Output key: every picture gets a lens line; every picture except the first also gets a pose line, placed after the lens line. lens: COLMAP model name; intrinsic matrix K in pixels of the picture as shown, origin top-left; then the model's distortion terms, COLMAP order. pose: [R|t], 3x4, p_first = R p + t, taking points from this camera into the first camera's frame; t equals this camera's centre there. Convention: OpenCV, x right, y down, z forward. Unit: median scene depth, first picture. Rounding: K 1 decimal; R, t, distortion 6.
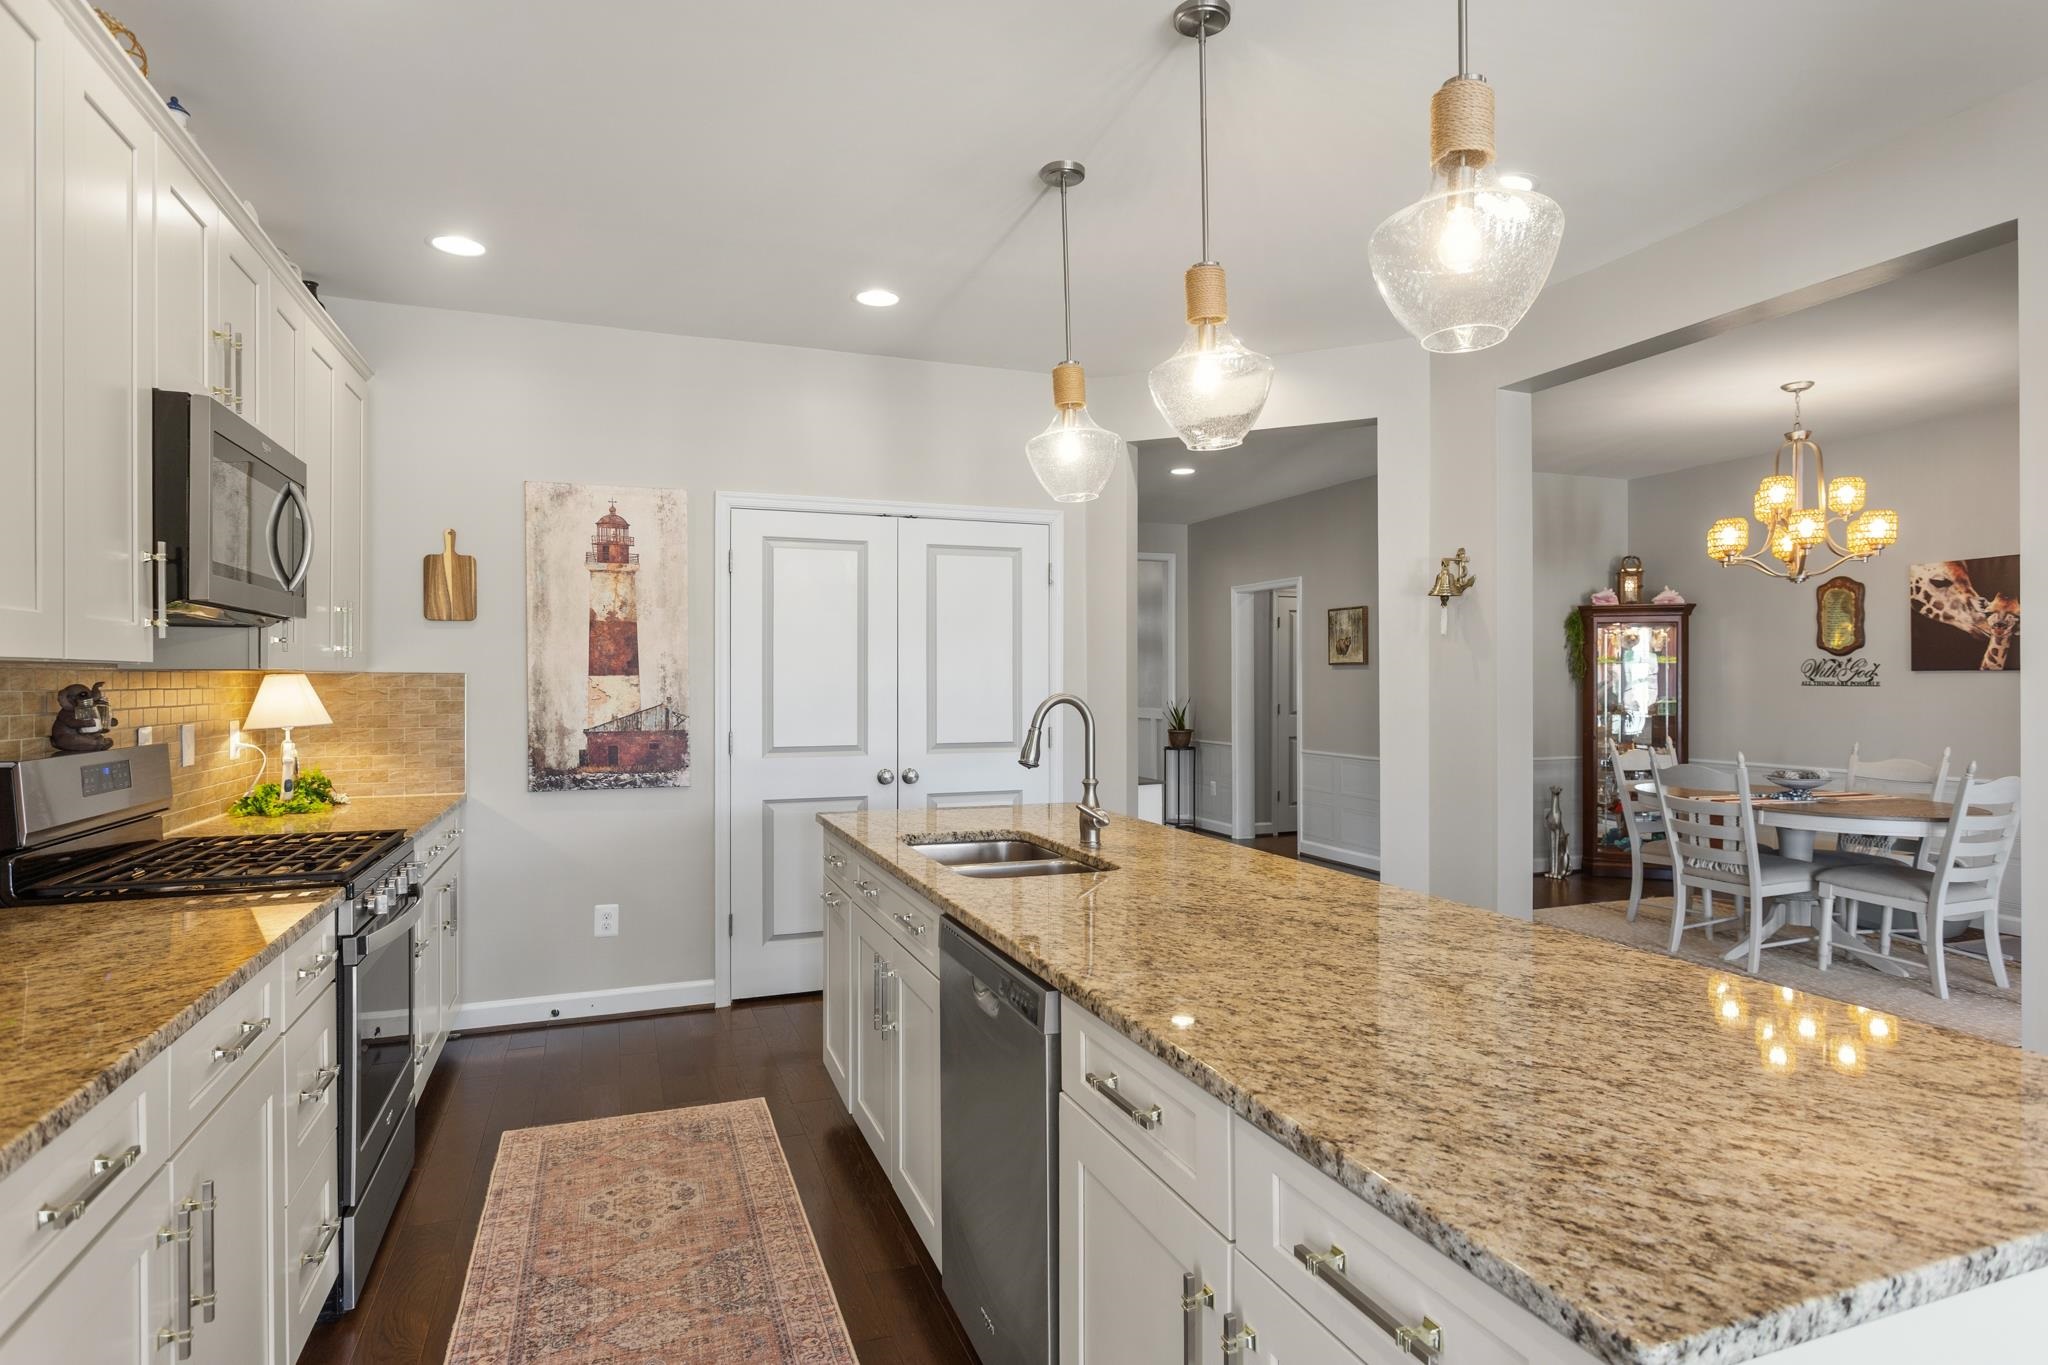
lens RADIAL K [[1101.0, 0, 1028.6], [0, 1101.0, 681.5], [0, 0, 1]] dist [-0.007256, 0.004044]
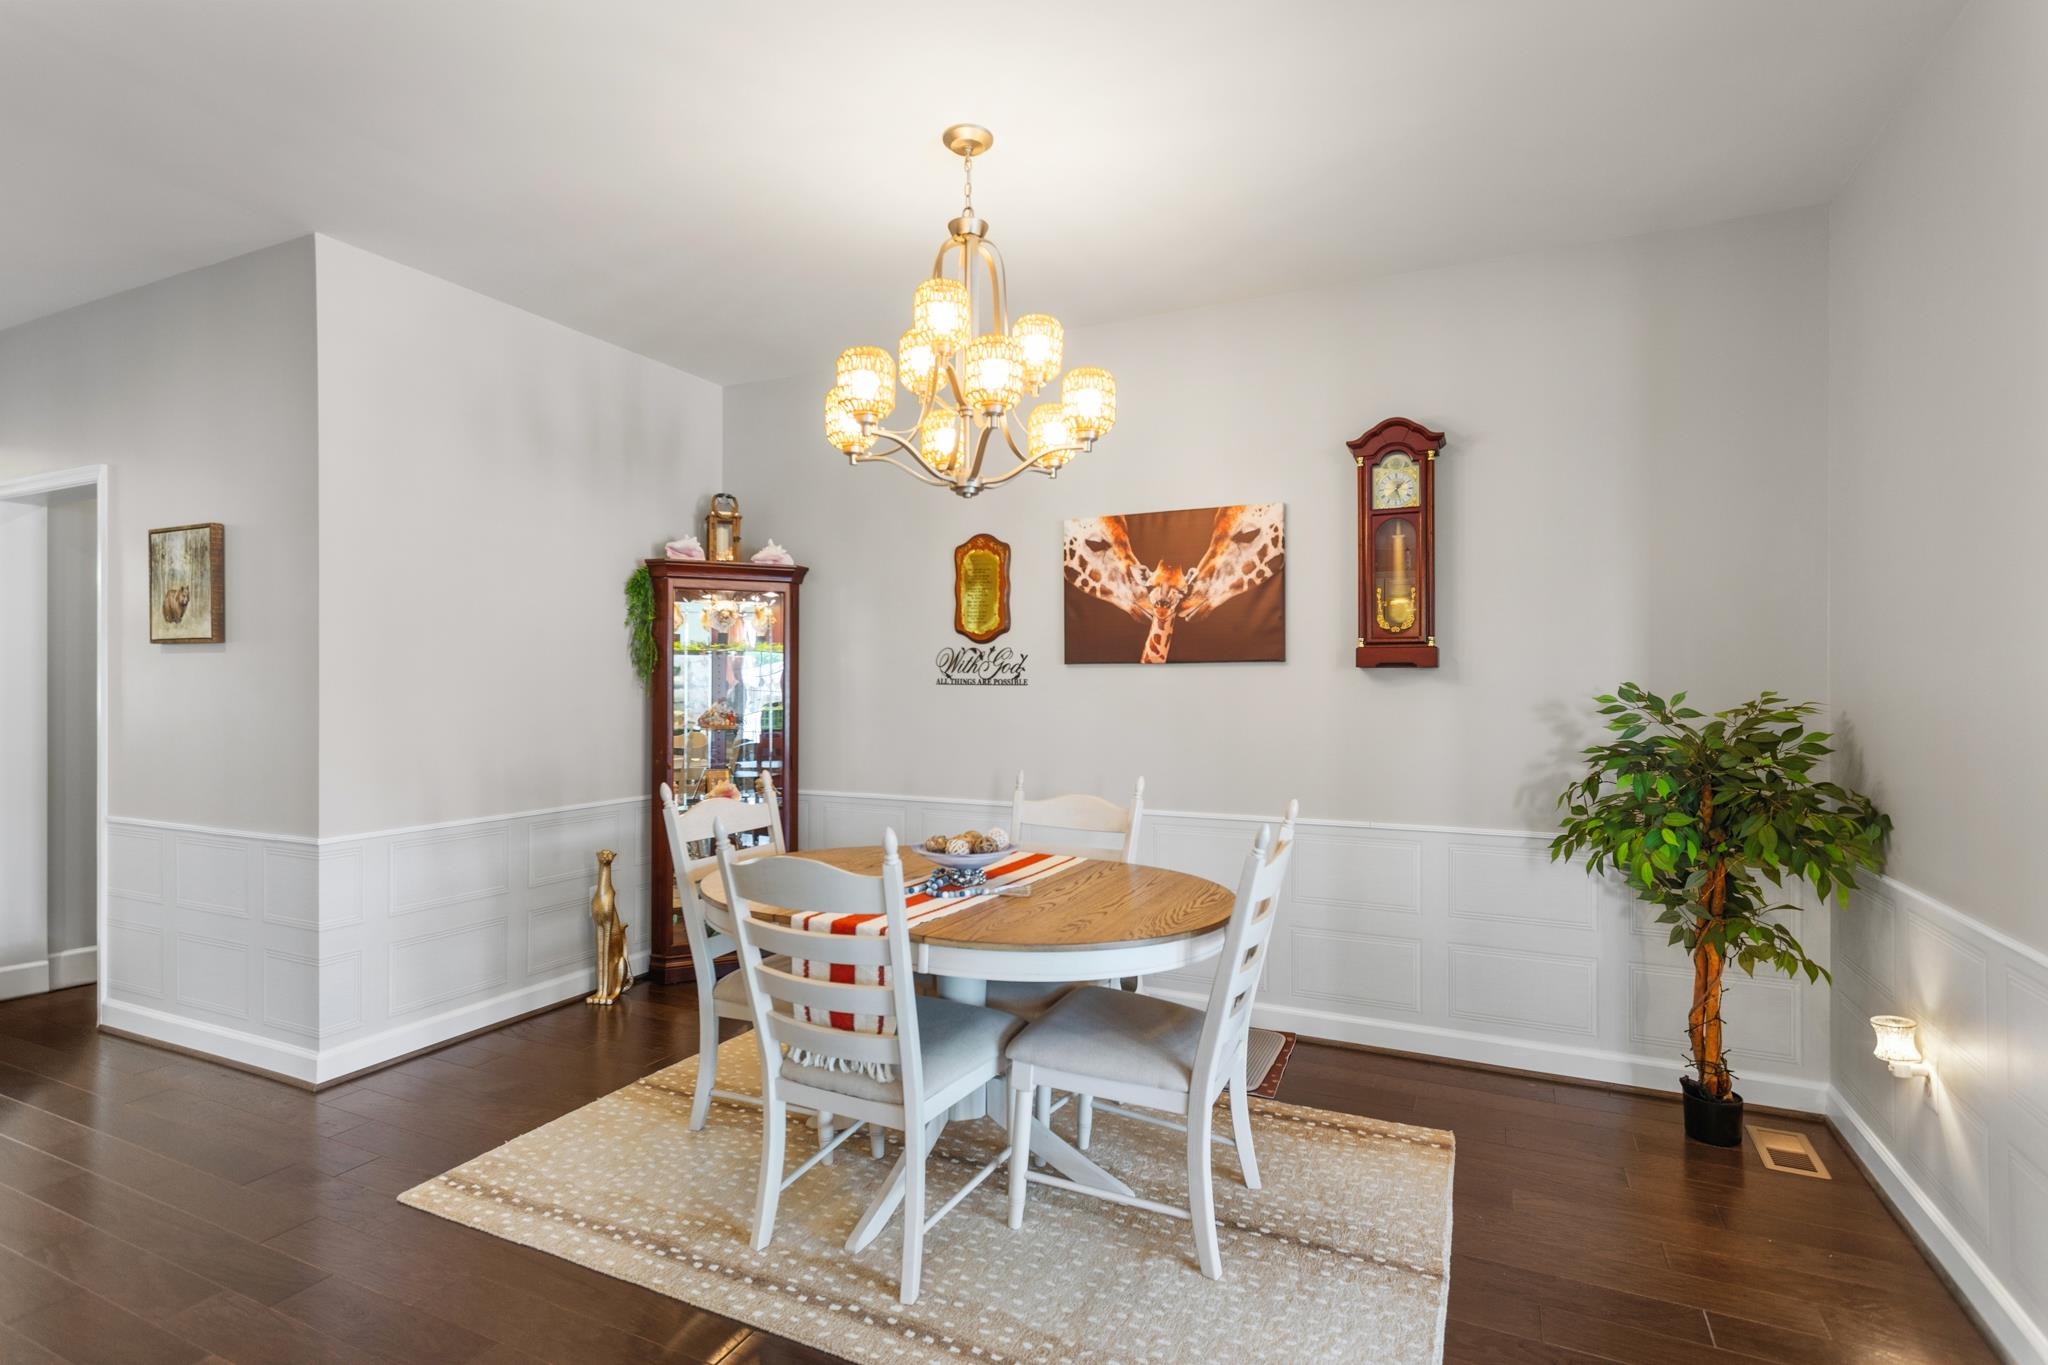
lens RADIAL K [[975.3, 0, 1033.3], [0, 975.3, 677.8], [0, 0, 1]] dist [-0.000149, 0.000940]
pose [[0.719058, 0.004143, 0.694938, 0.458643], [-0.000212, 0.999983, -0.005741, 0.004539], [-0.694950, 0.003981, 0.719047, 0.745650]]
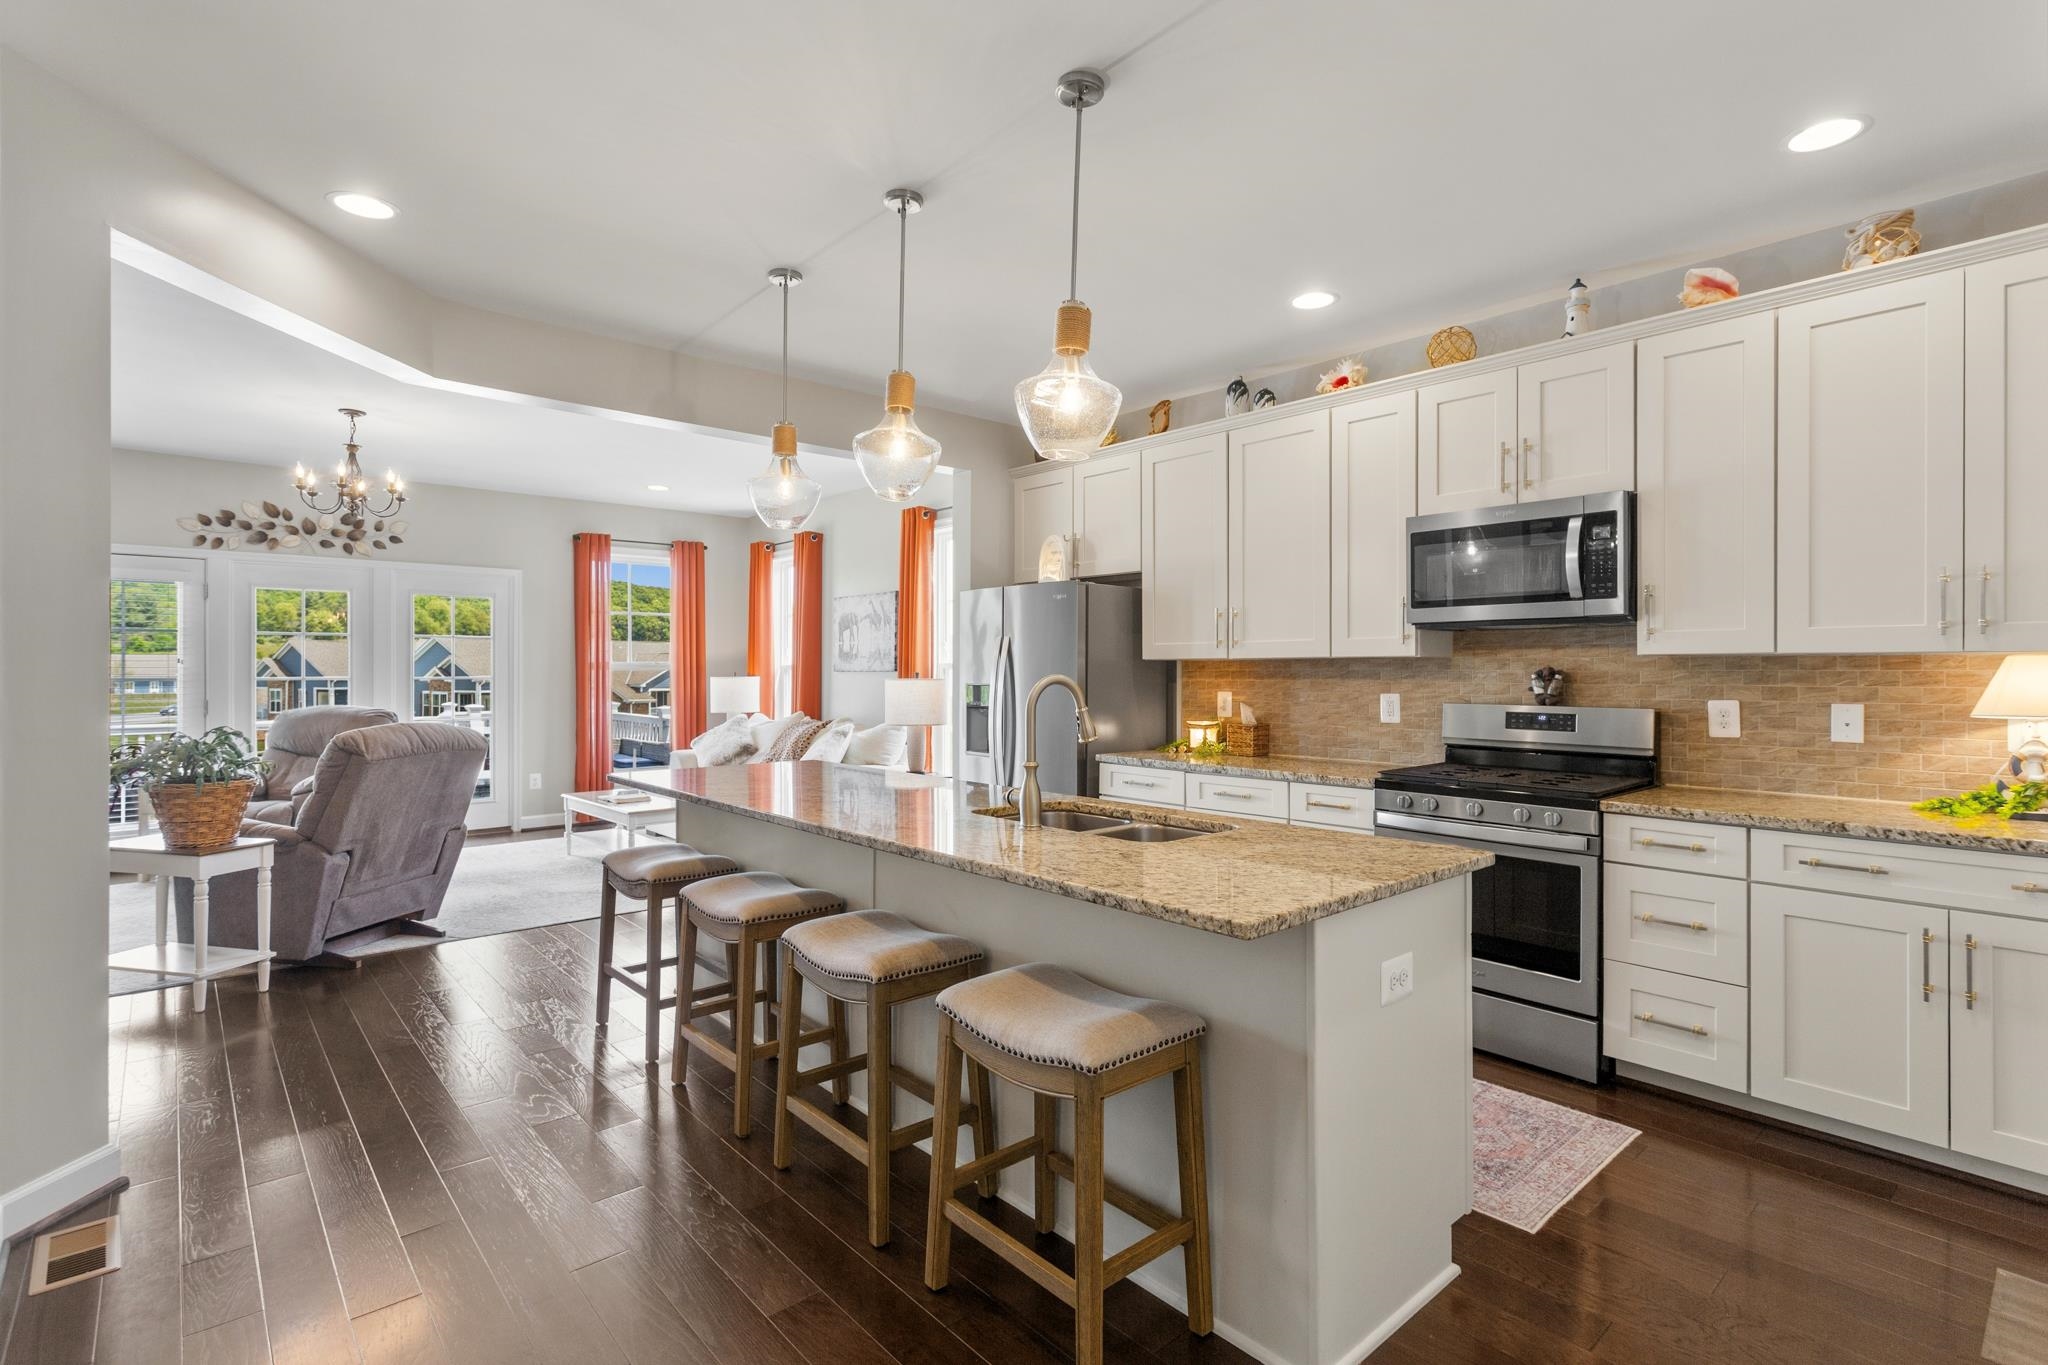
lens RADIAL K [[975.3, 0, 1030.8], [0, 975.3, 670.8], [0, 0, 1]] dist [-0.000149, 0.000940]
pose [[-0.933892, 0.001371, -0.357553, 0.242563], [0.000442, 0.999996, 0.002679, 0.002329], [0.357556, 0.002344, -0.933889, 1.187659]]
